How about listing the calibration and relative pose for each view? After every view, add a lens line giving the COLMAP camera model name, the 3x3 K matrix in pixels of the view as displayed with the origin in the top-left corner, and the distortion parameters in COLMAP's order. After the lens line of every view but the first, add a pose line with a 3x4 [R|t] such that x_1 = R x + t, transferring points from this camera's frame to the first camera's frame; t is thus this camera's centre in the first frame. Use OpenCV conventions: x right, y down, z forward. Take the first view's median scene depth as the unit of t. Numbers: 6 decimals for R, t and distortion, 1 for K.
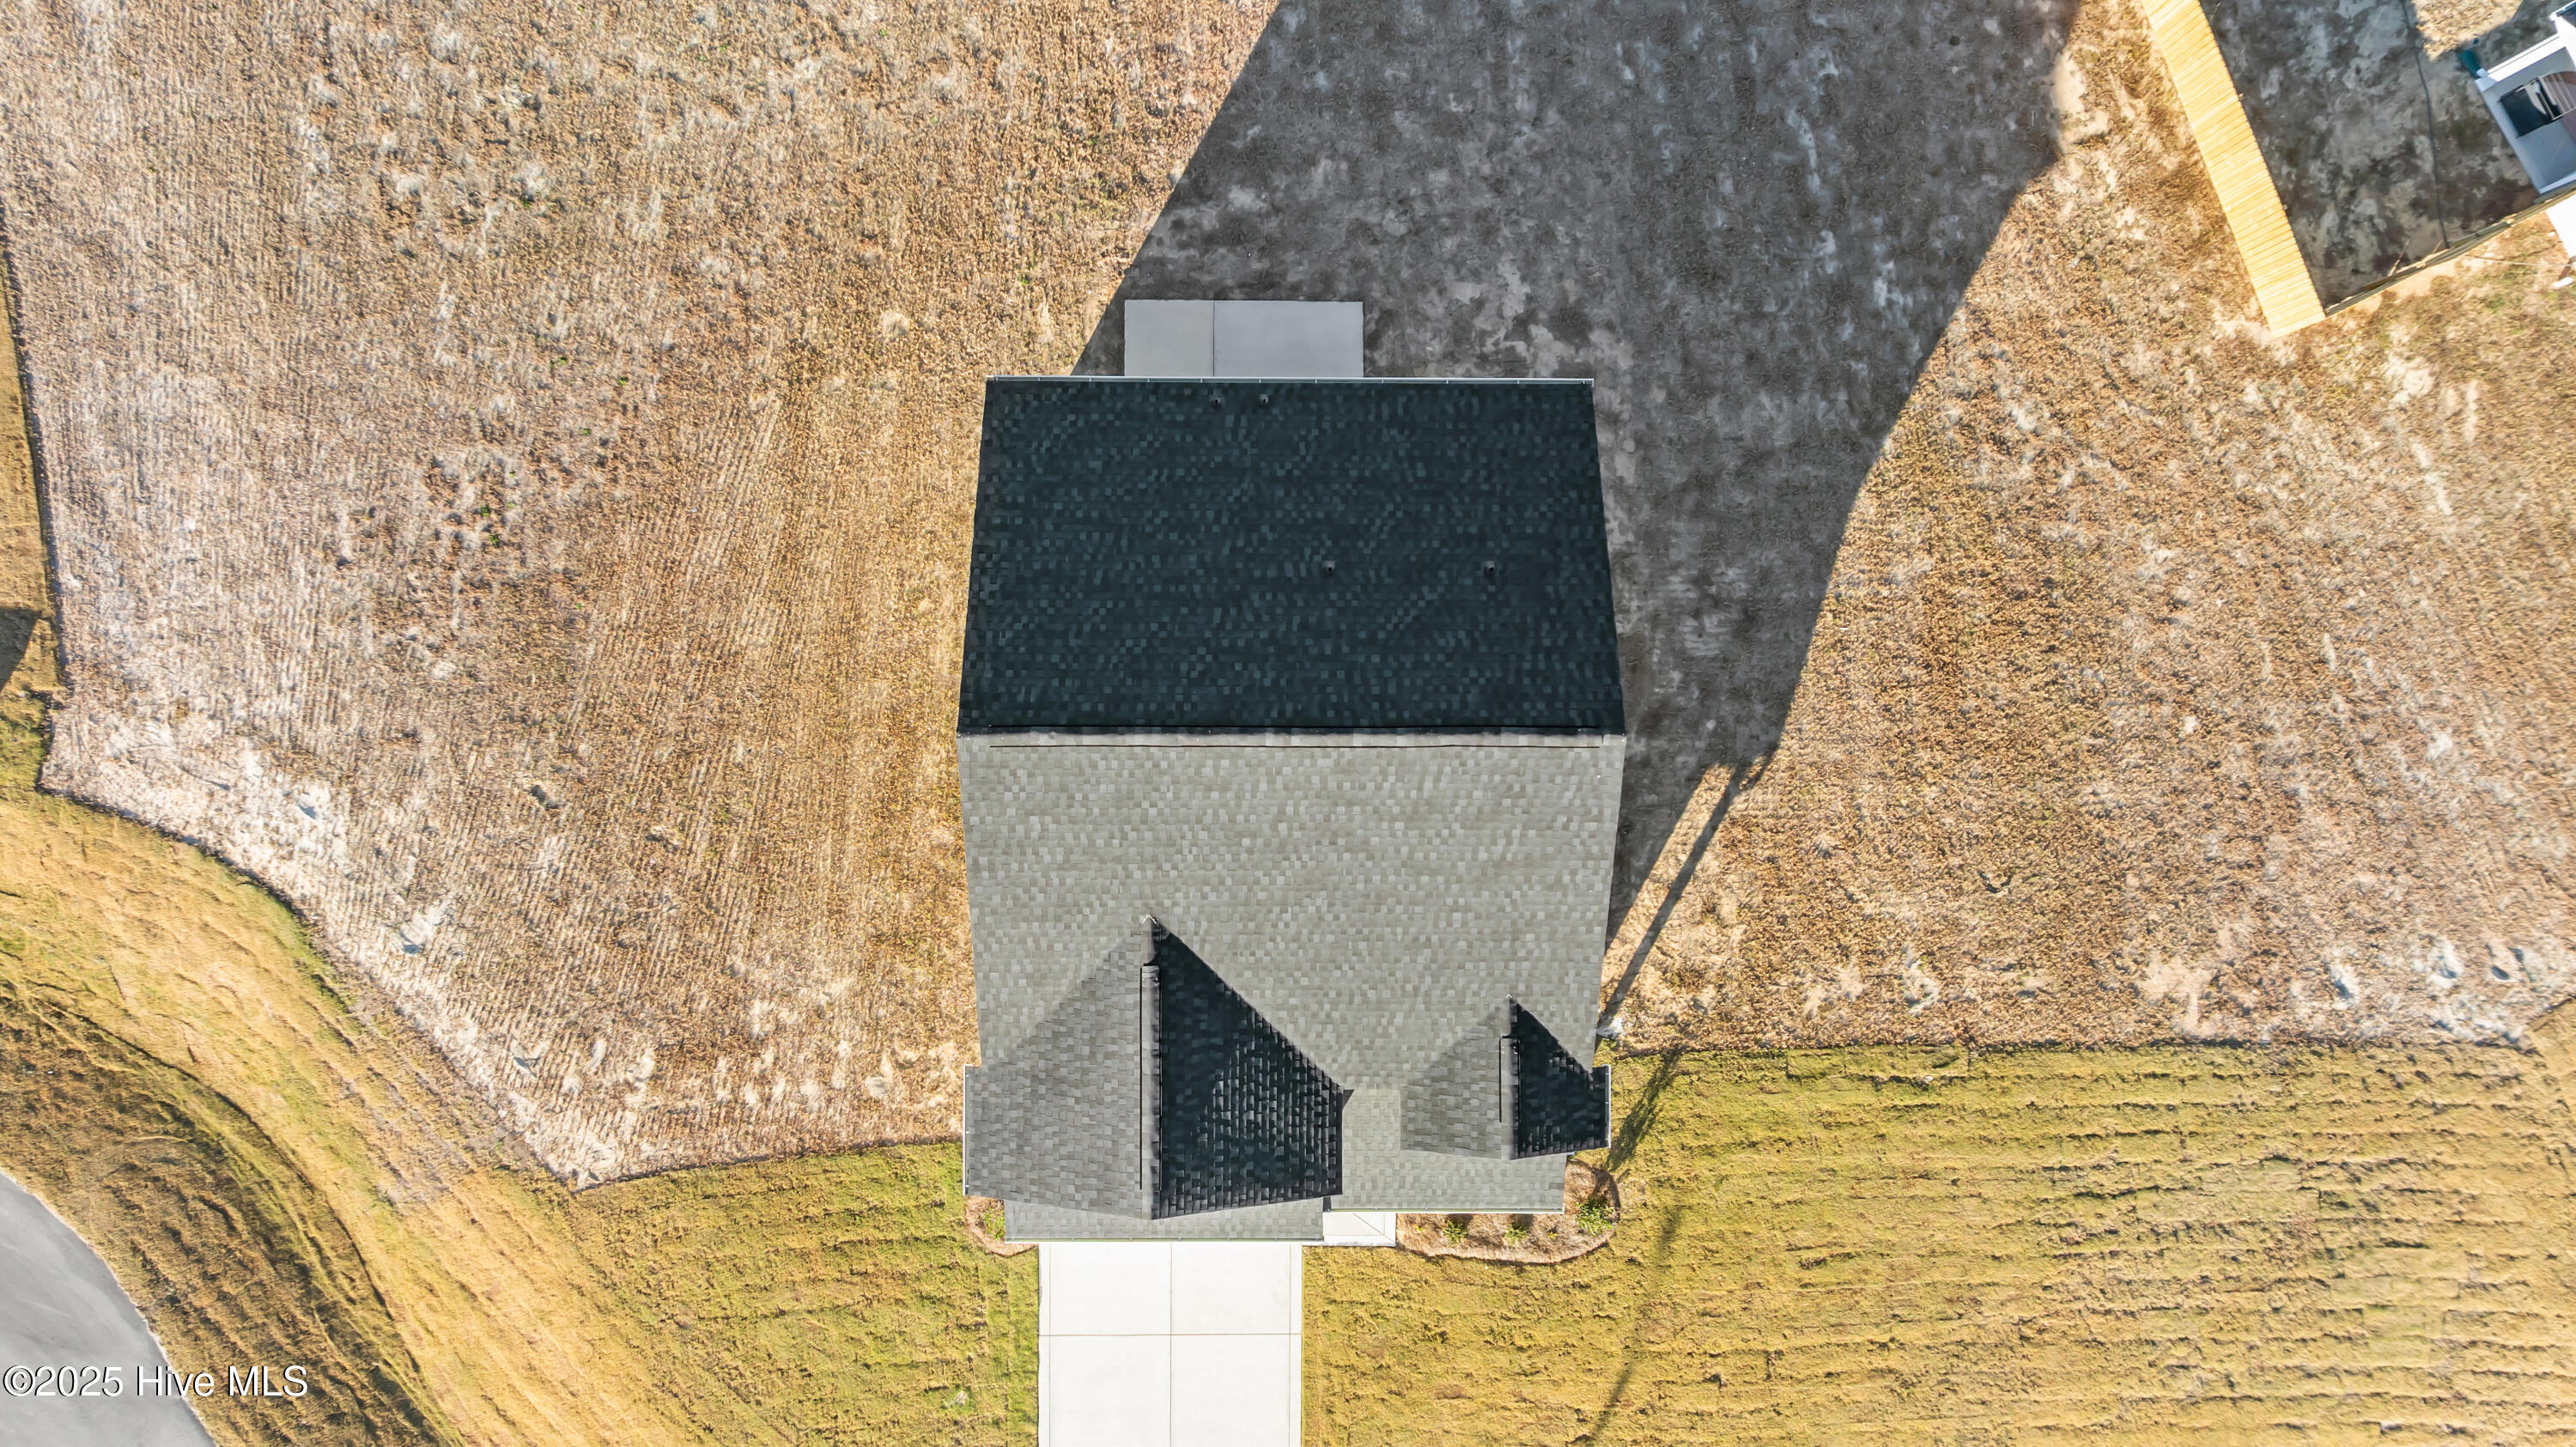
lens RADIAL K [[1825.0, 0, 1294.1], [0, 1825.0, 721.4], [0, 0, 1]] dist [-0.024038, 0.006736]
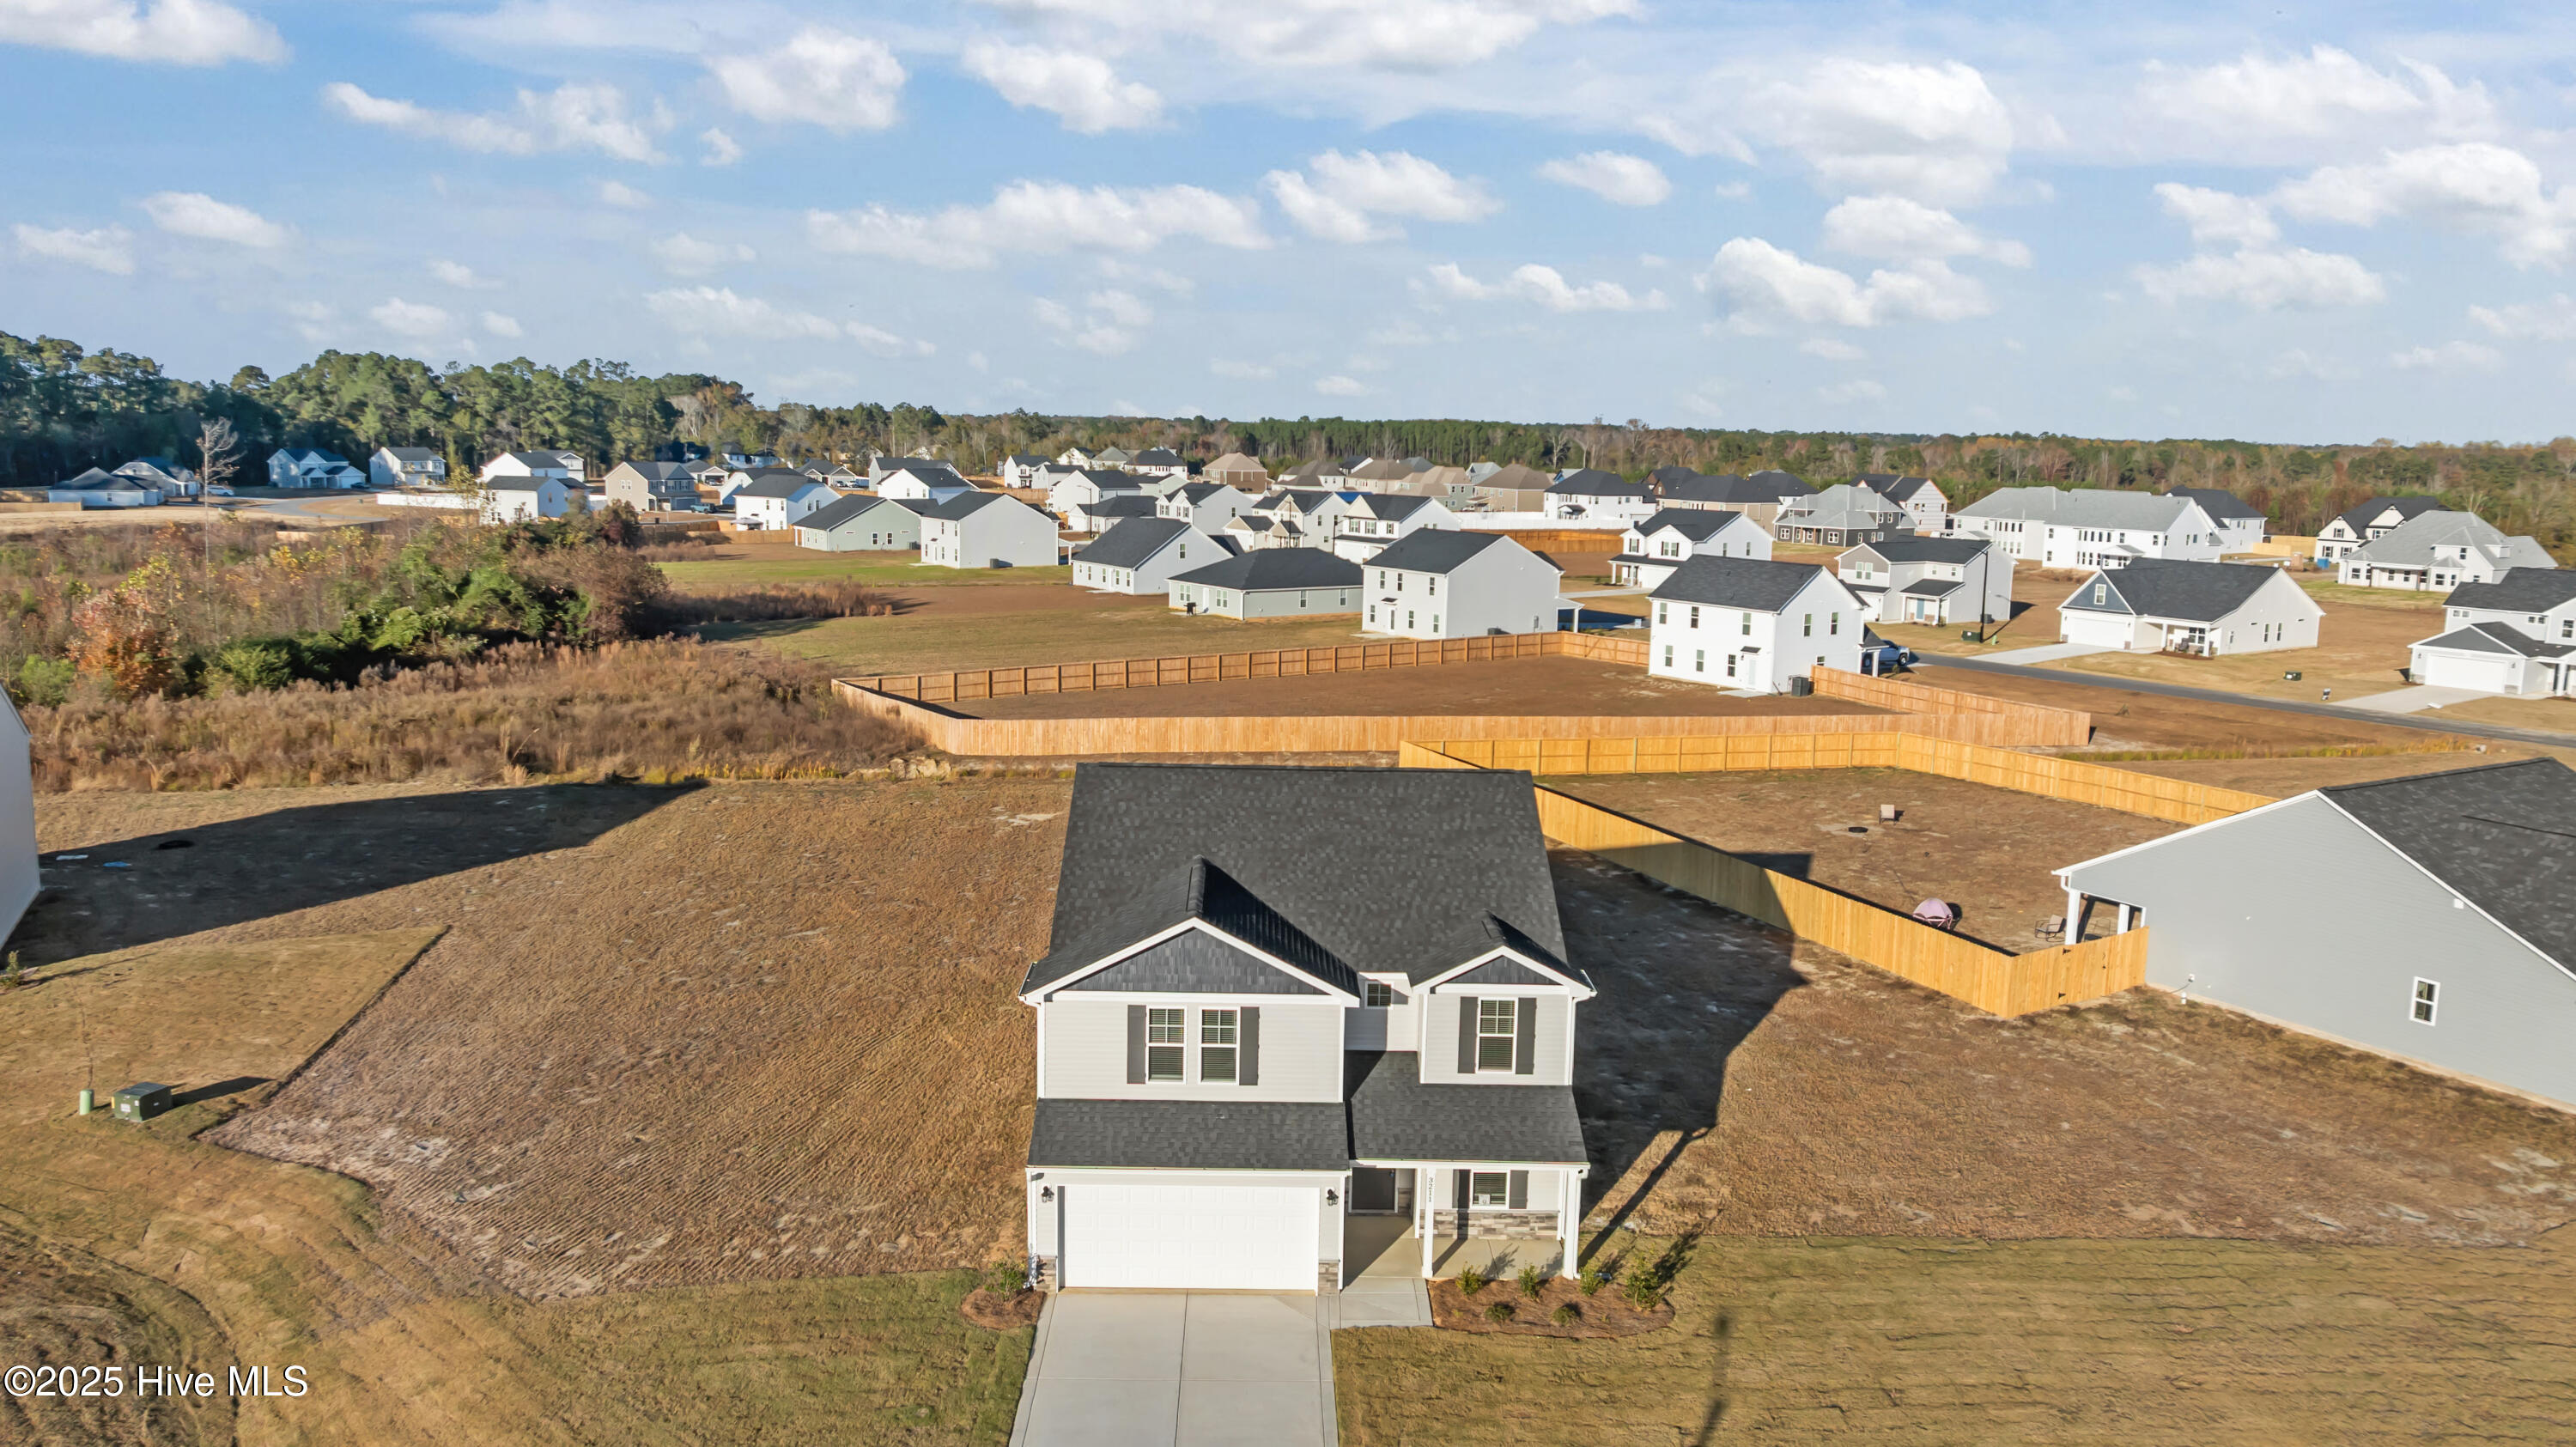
lens RADIAL K [[1861.4, 0, 1285.5], [0, 1861.4, 709.2], [0, 0, 1]] dist [-0.022104, 0.001164]
pose [[0.999788, 0.000459, 0.020570, -0.036395], [0.020259, 0.152521, -0.988093, 1.143433], [-0.003590, 0.988300, 0.152480, 0.557179]]
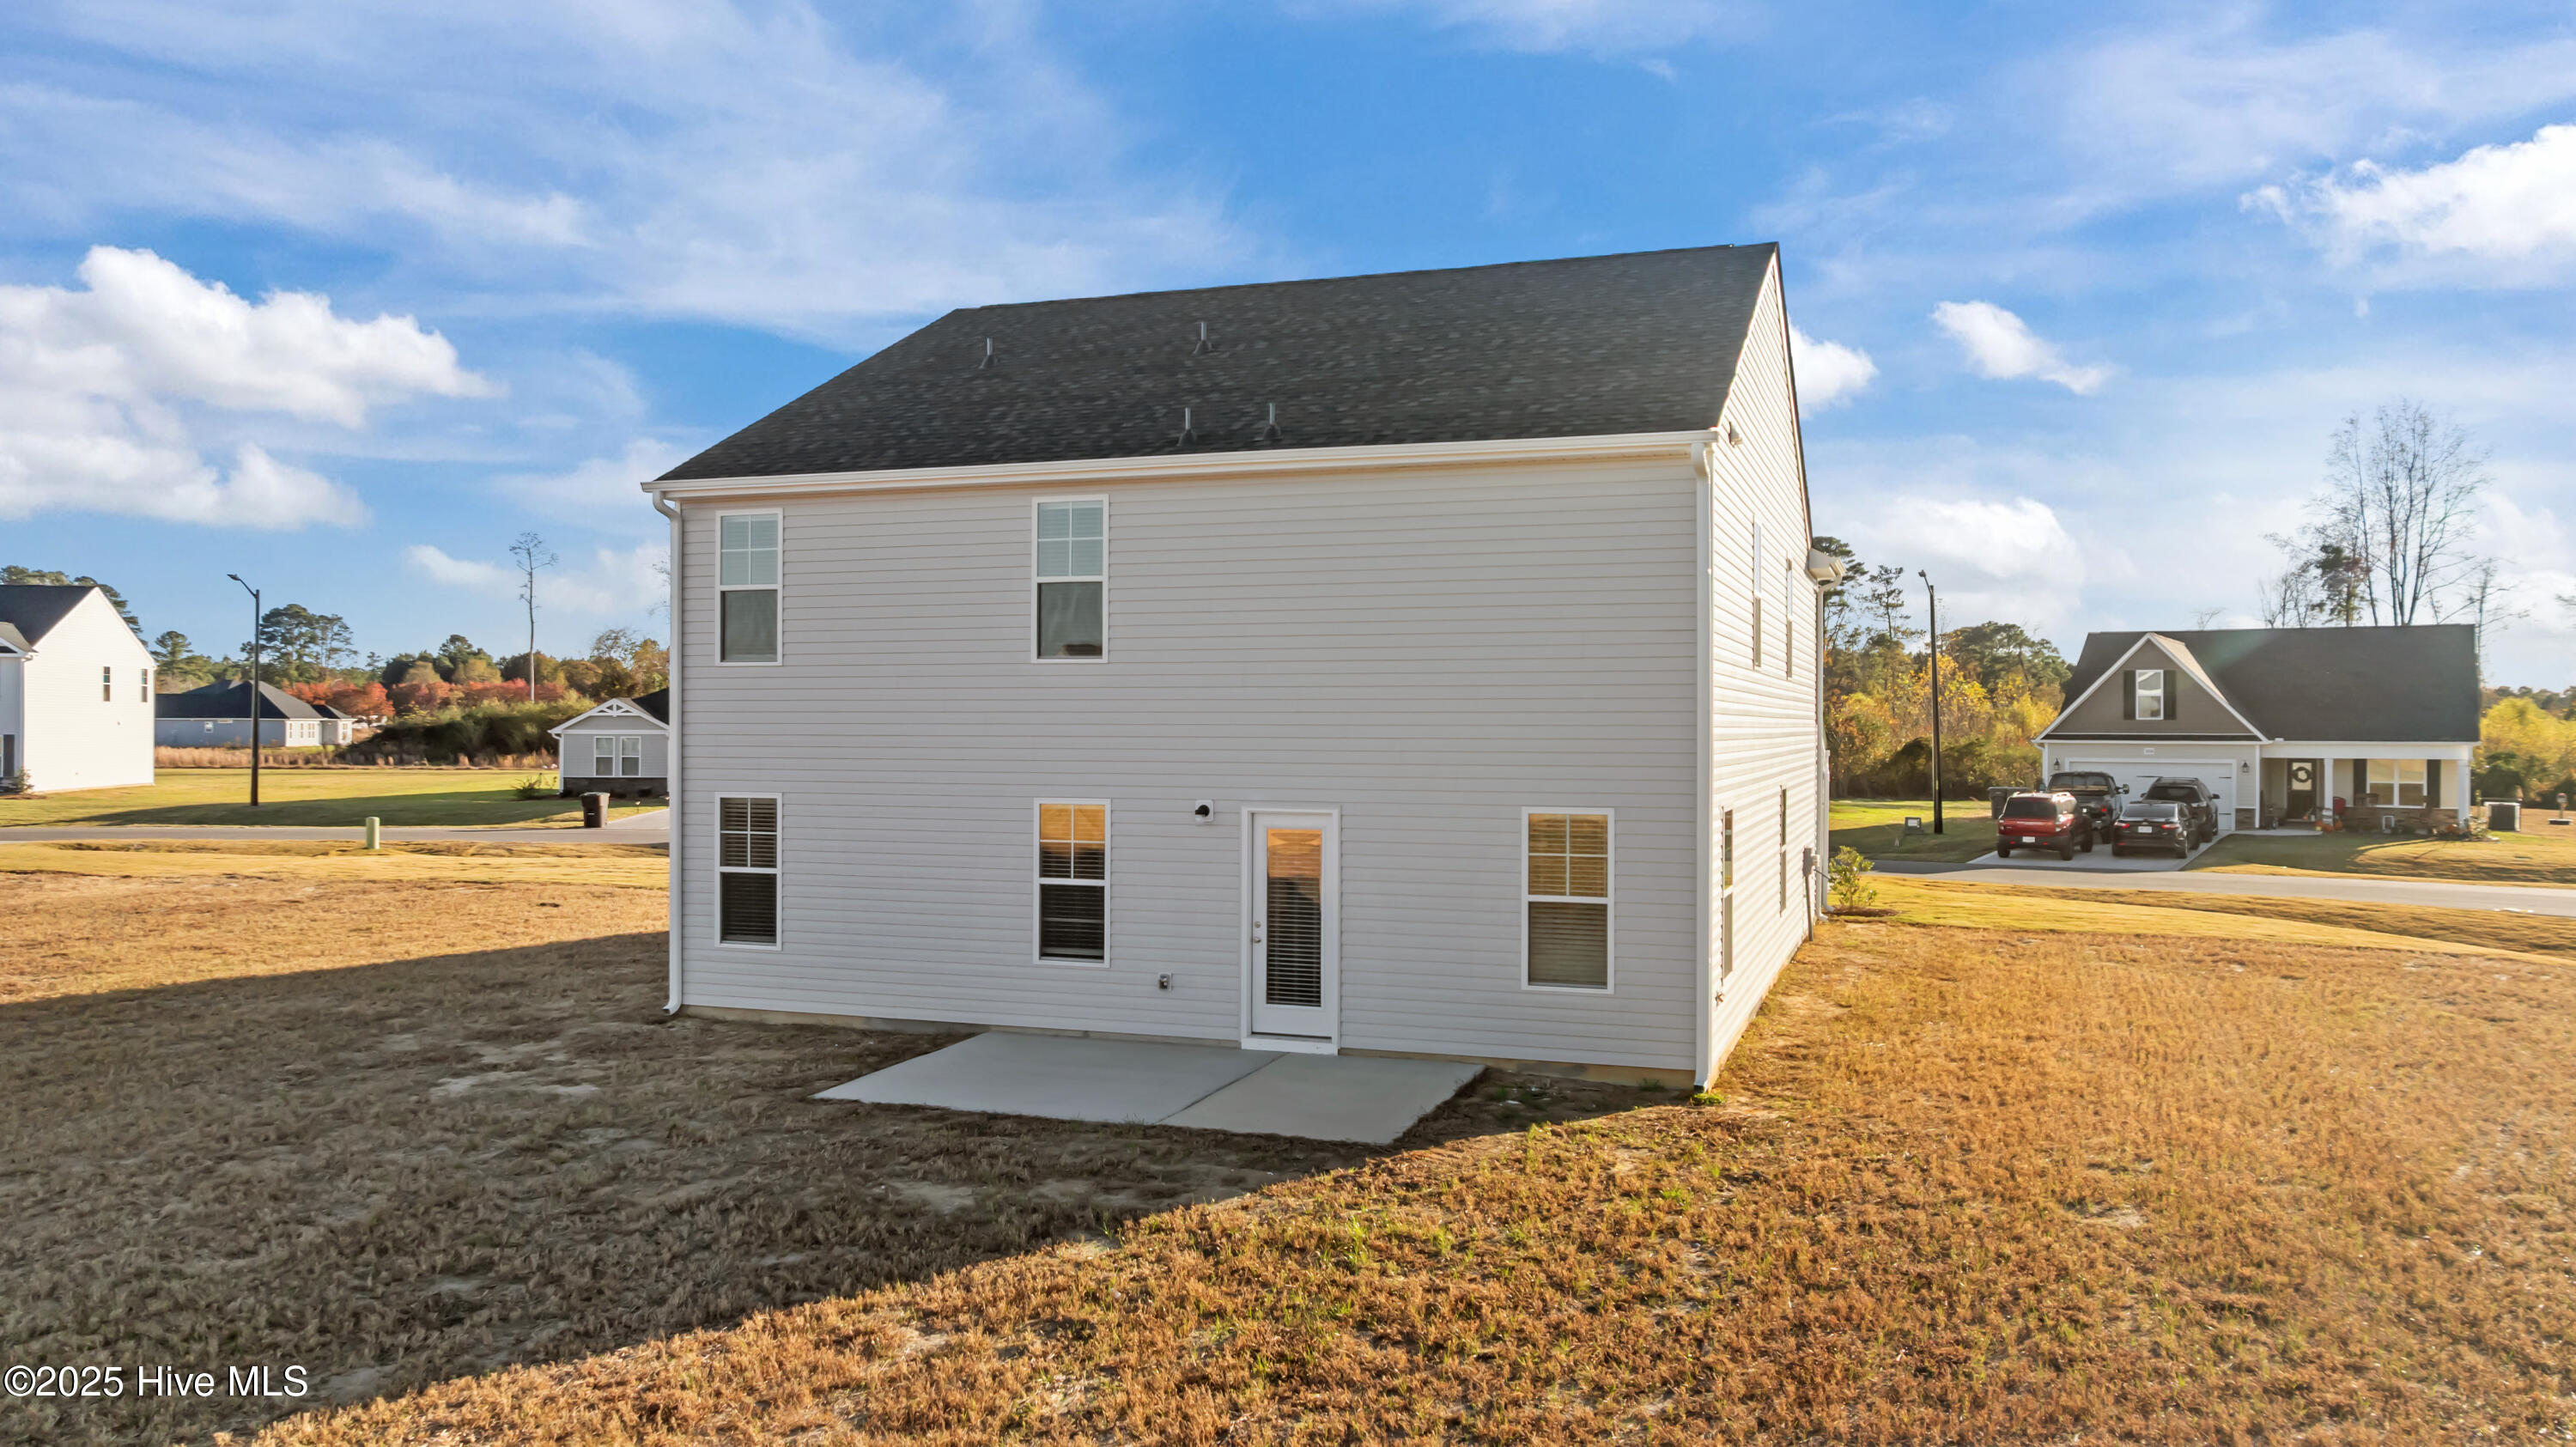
lens RADIAL K [[1843.4, 0, 1291.1], [0, 1843.4, 711.8], [0, 0, 1]] dist [-0.020984, 0.002019]
pose [[-0.943375, -0.016295, 0.331328, -0.189644], [0.331314, 0.003623, 0.943513, -0.566429], [-0.016575, 0.999861, 0.001981, 0.912346]]
